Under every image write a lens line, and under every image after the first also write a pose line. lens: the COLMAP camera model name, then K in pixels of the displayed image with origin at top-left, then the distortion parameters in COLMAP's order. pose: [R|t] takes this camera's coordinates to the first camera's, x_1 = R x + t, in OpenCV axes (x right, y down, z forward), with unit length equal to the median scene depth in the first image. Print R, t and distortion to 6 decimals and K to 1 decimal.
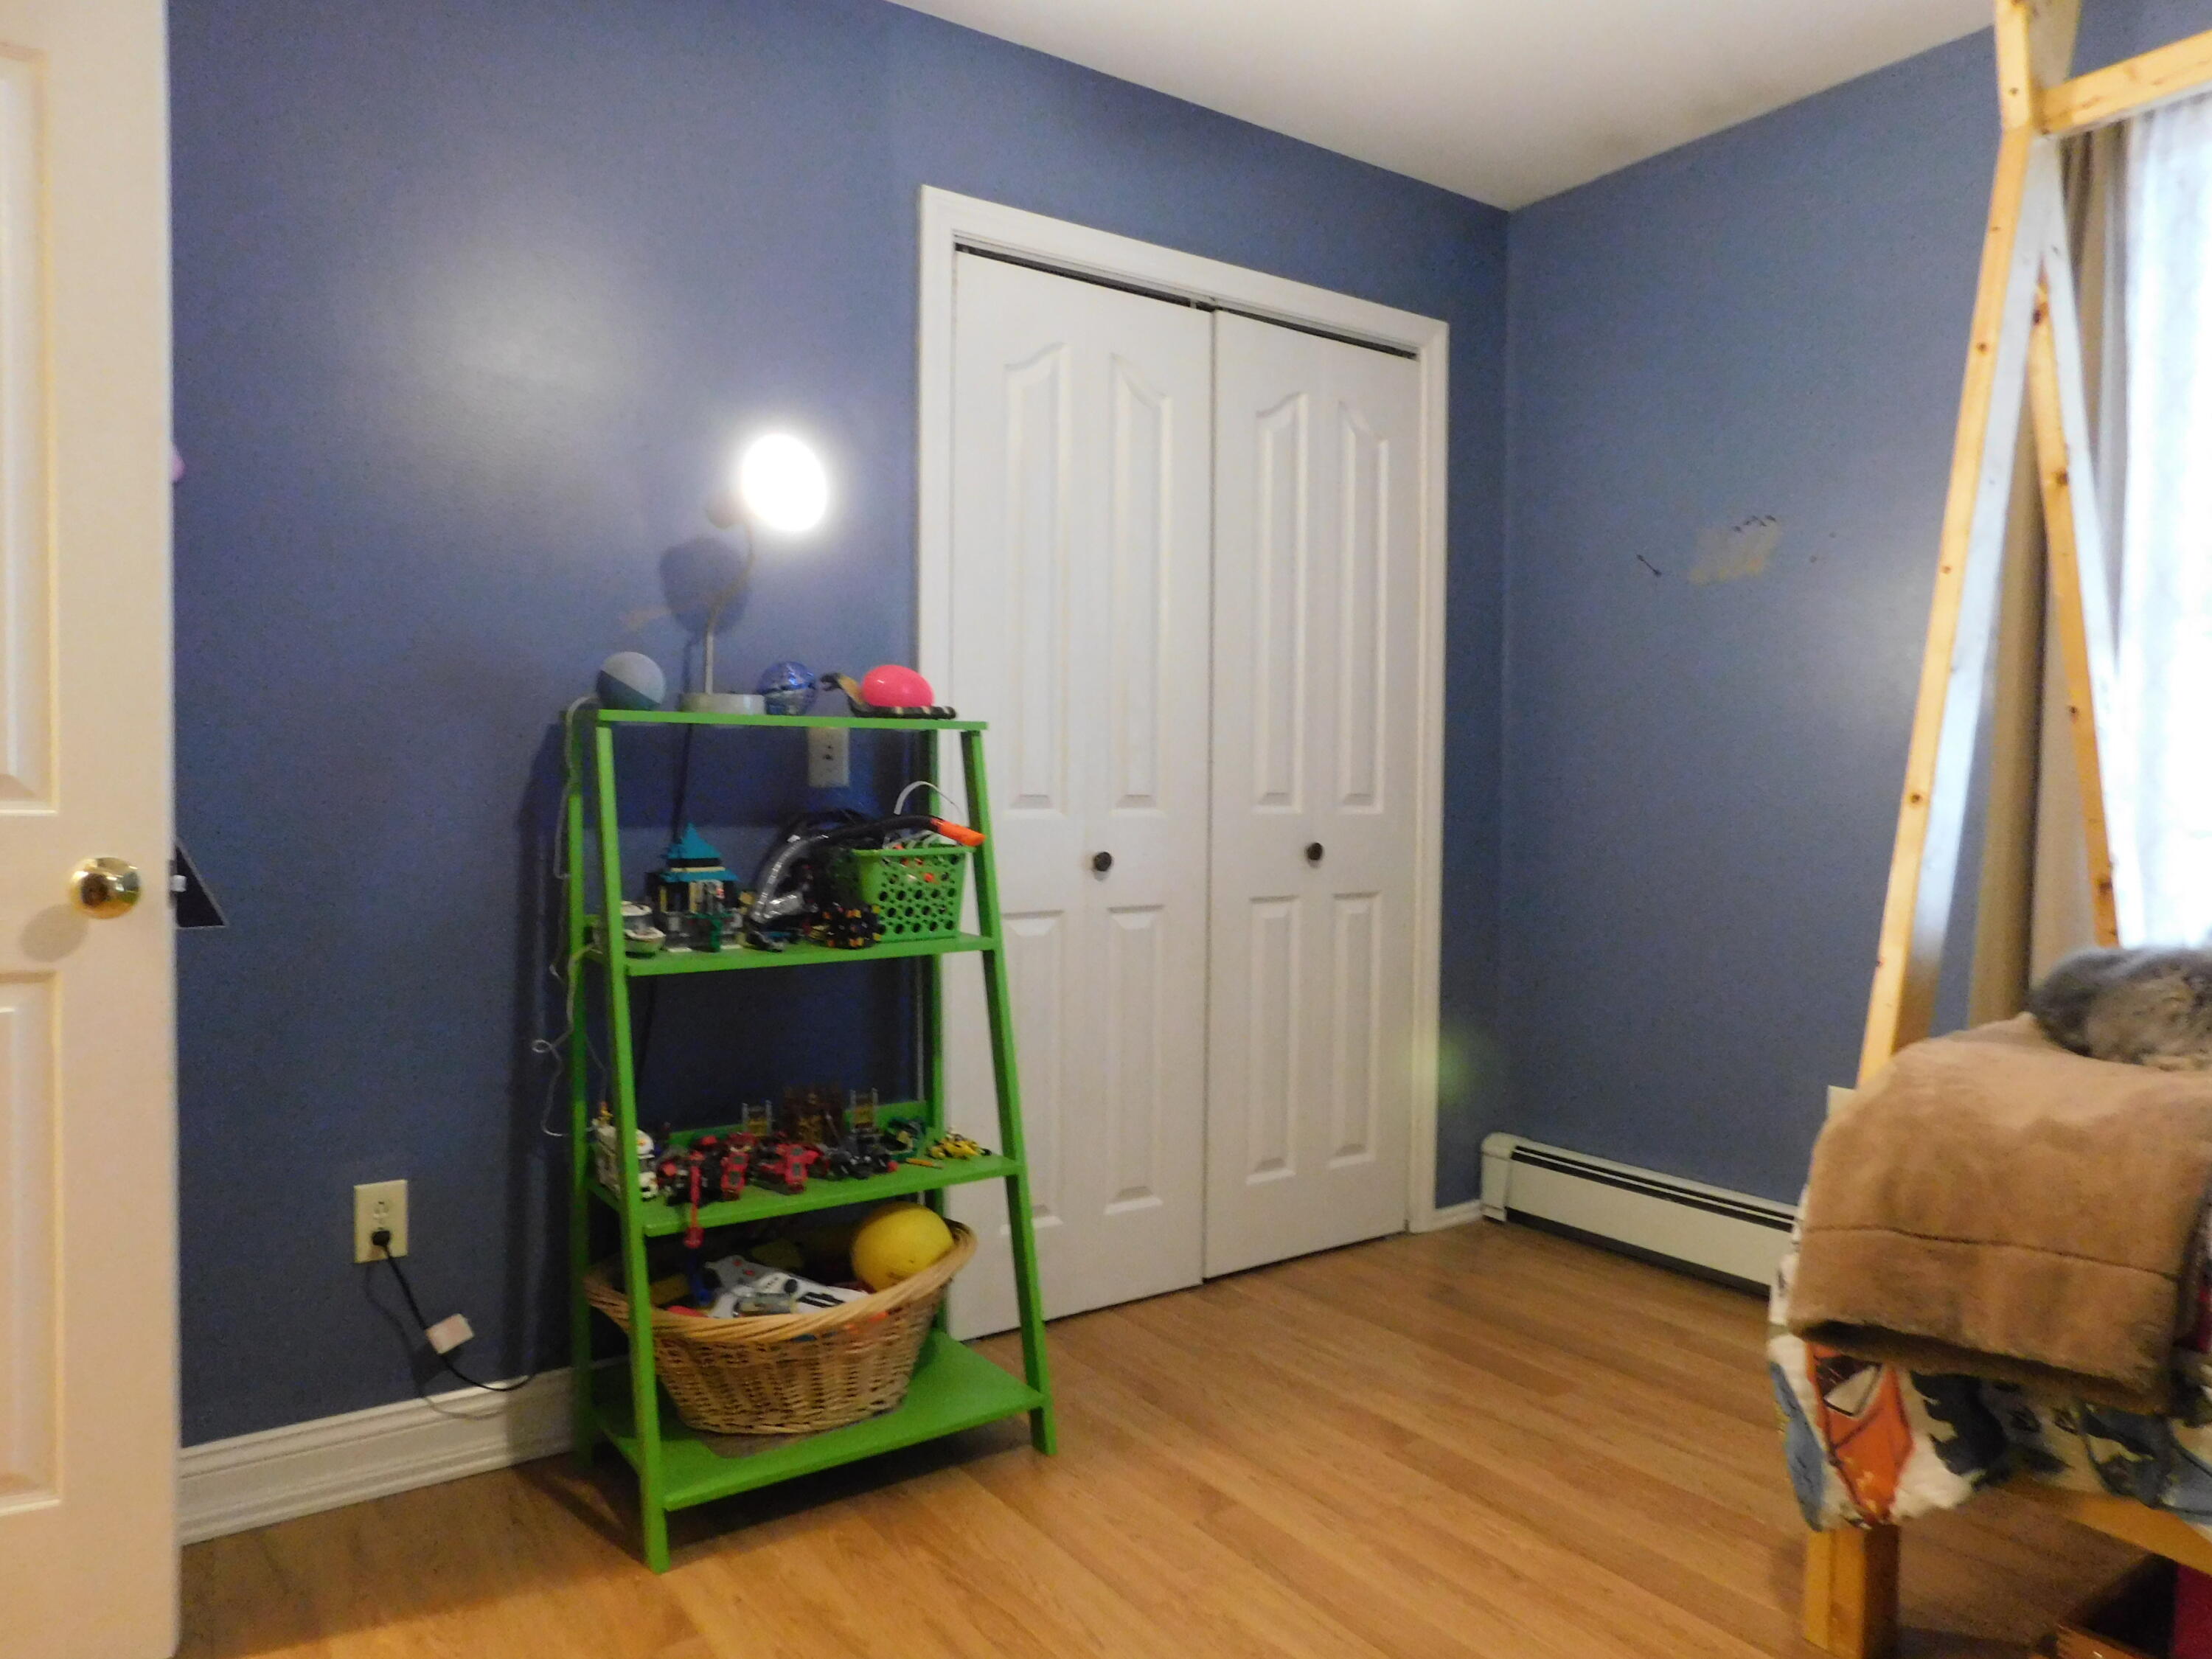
lens RADIAL K [[1468.1, 0, 1116.8], [0, 1468.1, 823.2], [0, 0, 1]] dist [-0.066651, 0.047633]
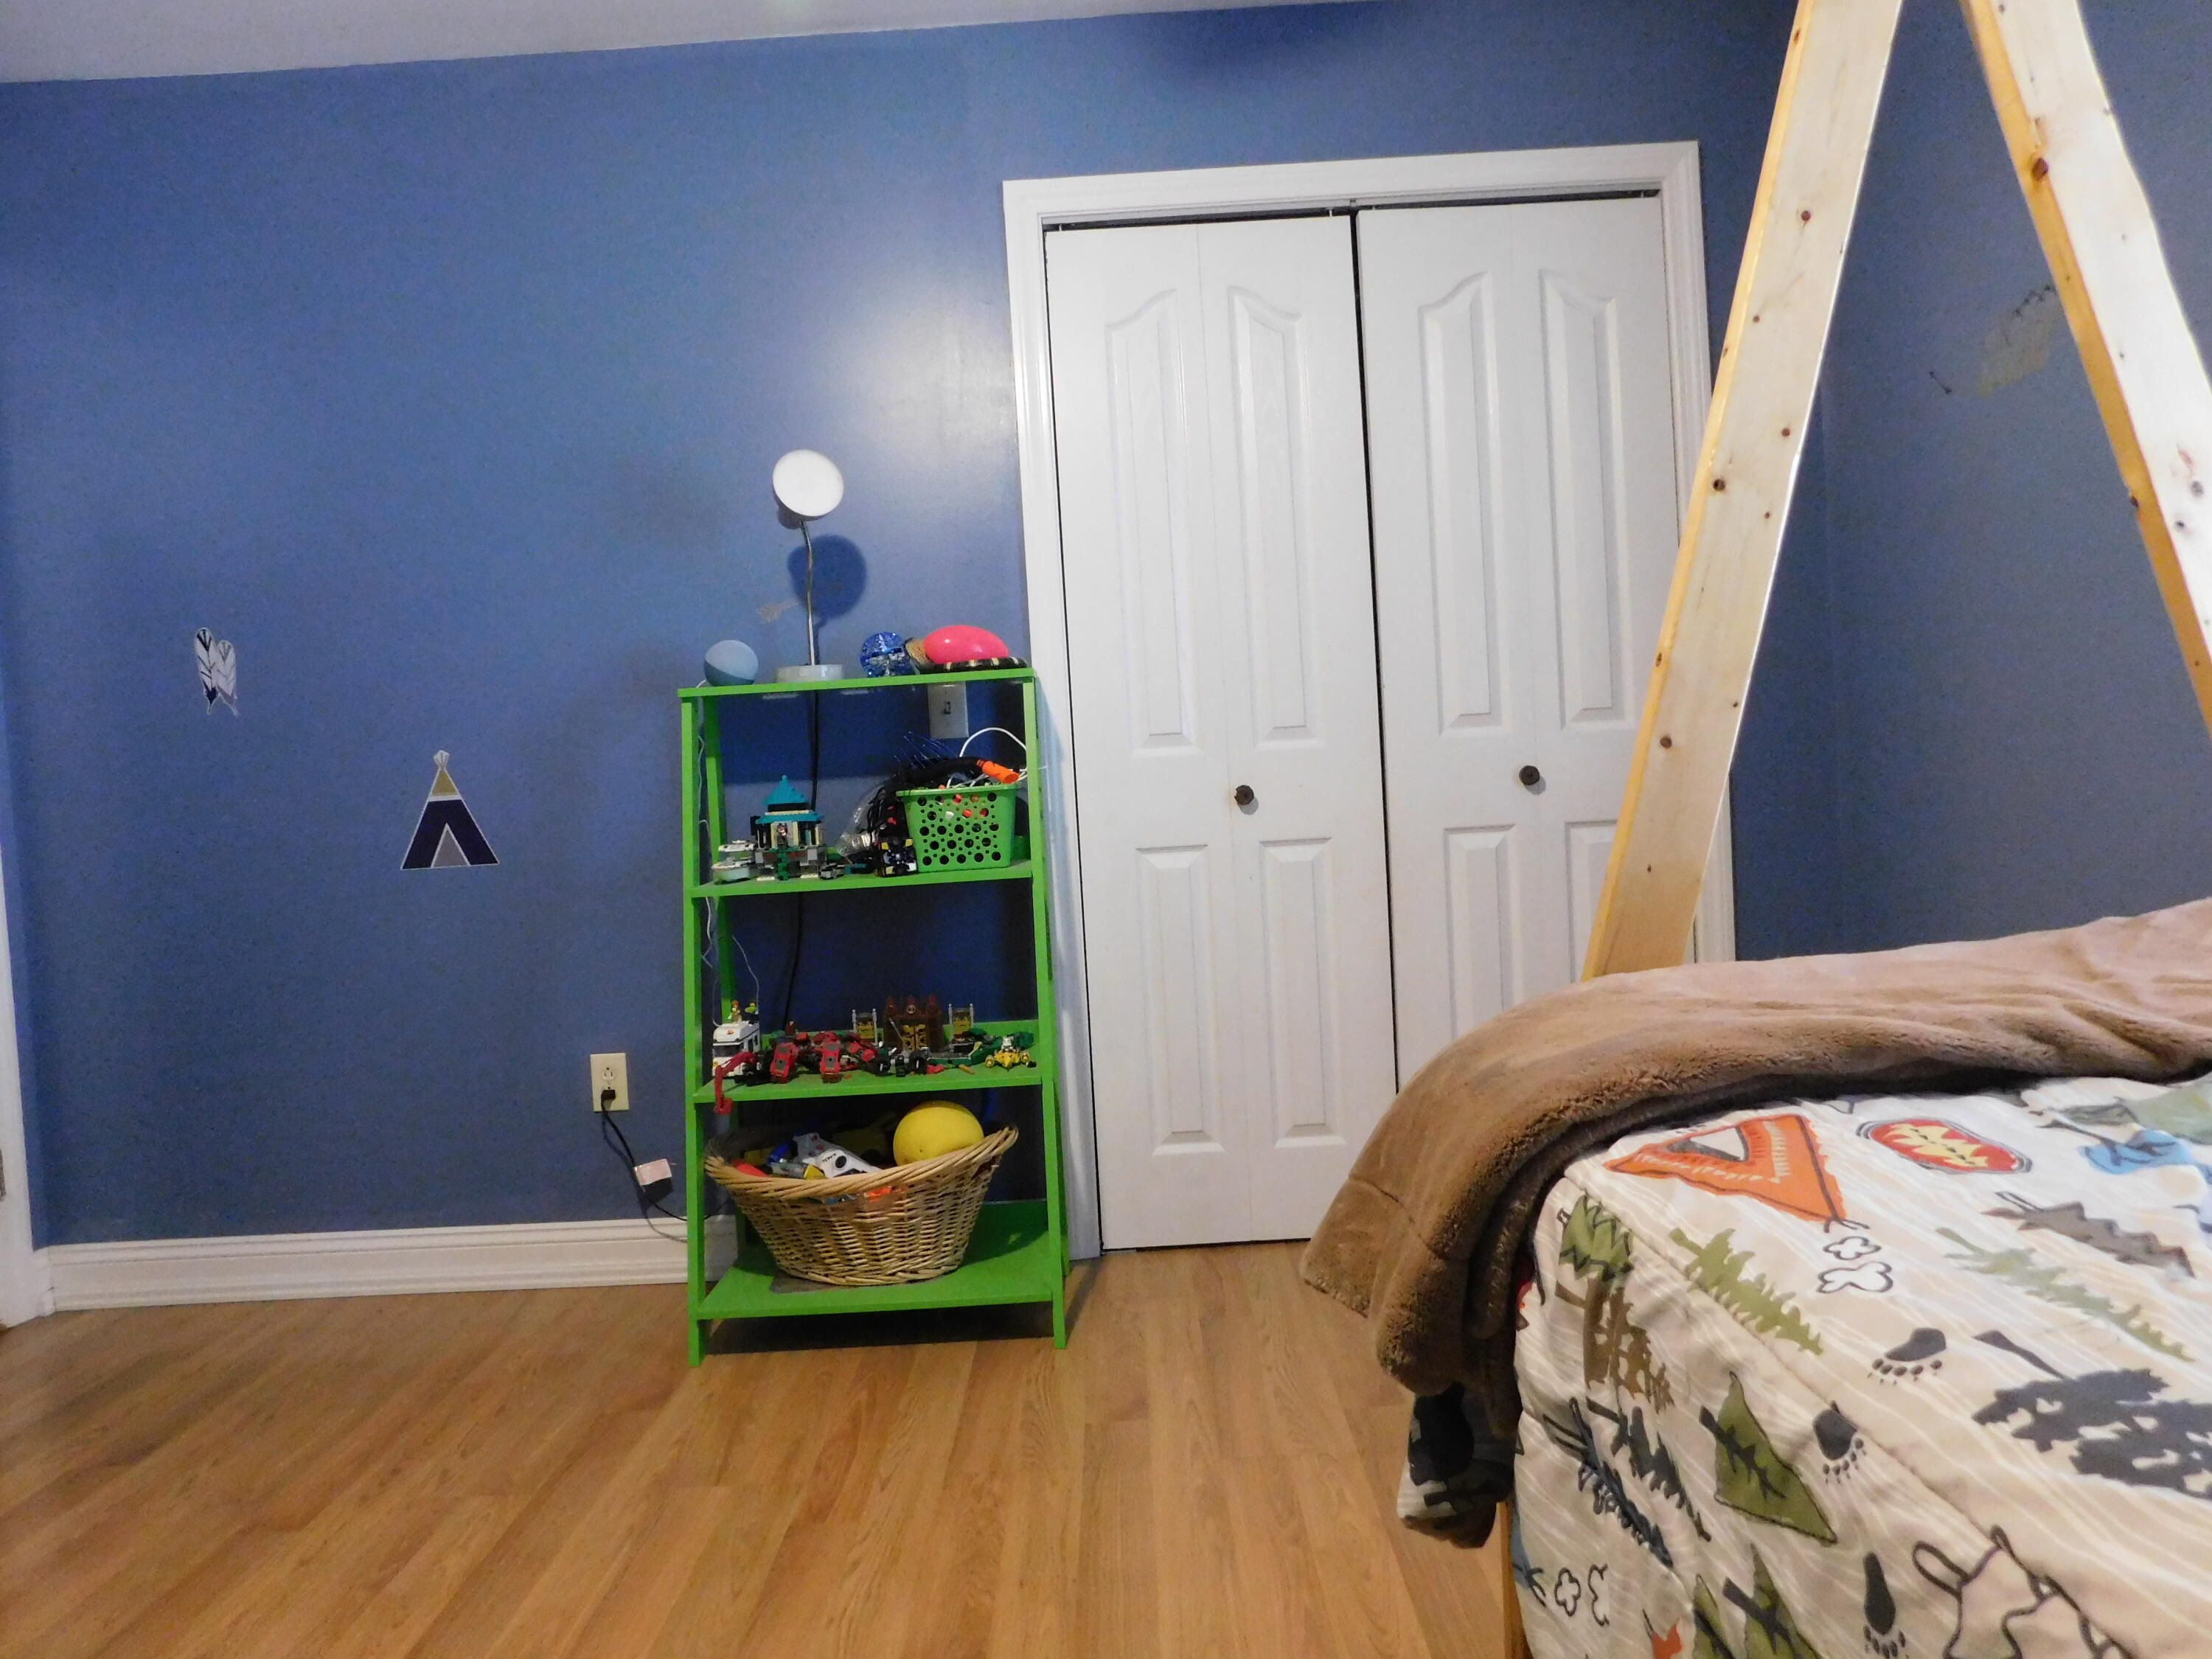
lens RADIAL K [[1468.1, 0, 1095.7], [0, 1468.1, 825.6], [0, 0, 1]] dist [-0.066651, 0.047633]
pose [[0.813662, -0.033135, -0.580393, 0.609413], [0.046922, 0.998860, 0.008756, 0.042013], [0.579441, -0.034358, 0.814290, 0.152450]]
